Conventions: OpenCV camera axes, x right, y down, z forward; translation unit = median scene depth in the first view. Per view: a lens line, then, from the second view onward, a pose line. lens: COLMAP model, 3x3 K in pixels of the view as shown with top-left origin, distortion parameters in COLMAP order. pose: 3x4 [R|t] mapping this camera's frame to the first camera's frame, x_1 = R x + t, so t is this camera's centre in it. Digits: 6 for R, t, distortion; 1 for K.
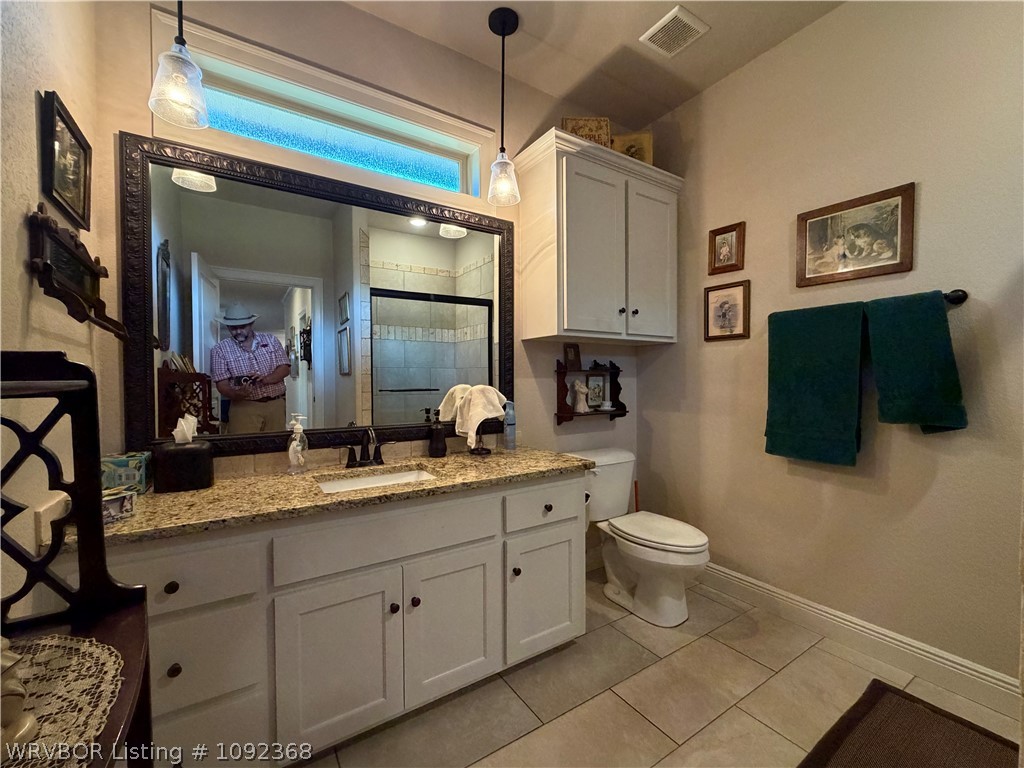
lens RADIAL K [[425.3, 0, 511.5], [0, 425.3, 382.3], [0, 0, 1]] dist [-0.000275, -0.000545]
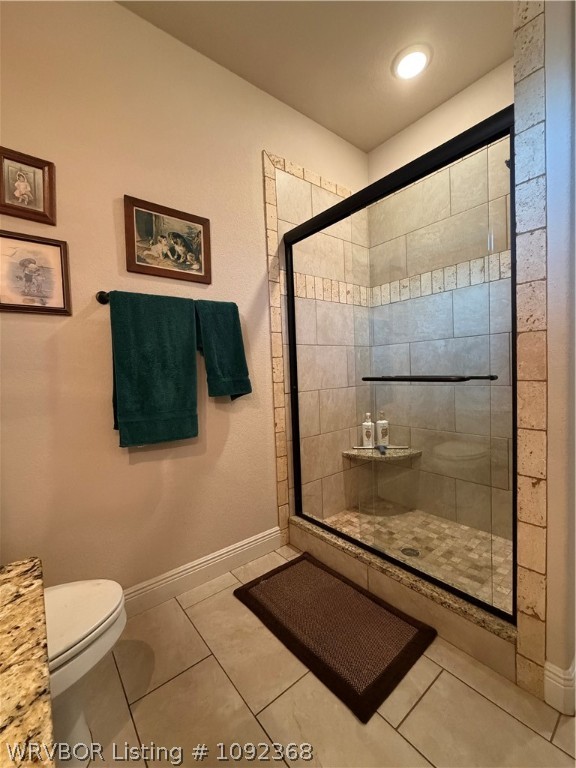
lens RADIAL K [[319.0, 0, 288.3], [0, 319.0, 383.4], [0, 0, 1]] dist [-0.000275, -0.000545]
pose [[-0.101136, -0.027250, 0.994499, -0.104789], [0.056109, 0.997878, 0.033049, 0.032792], [-0.993289, 0.059143, -0.099392, 0.770453]]
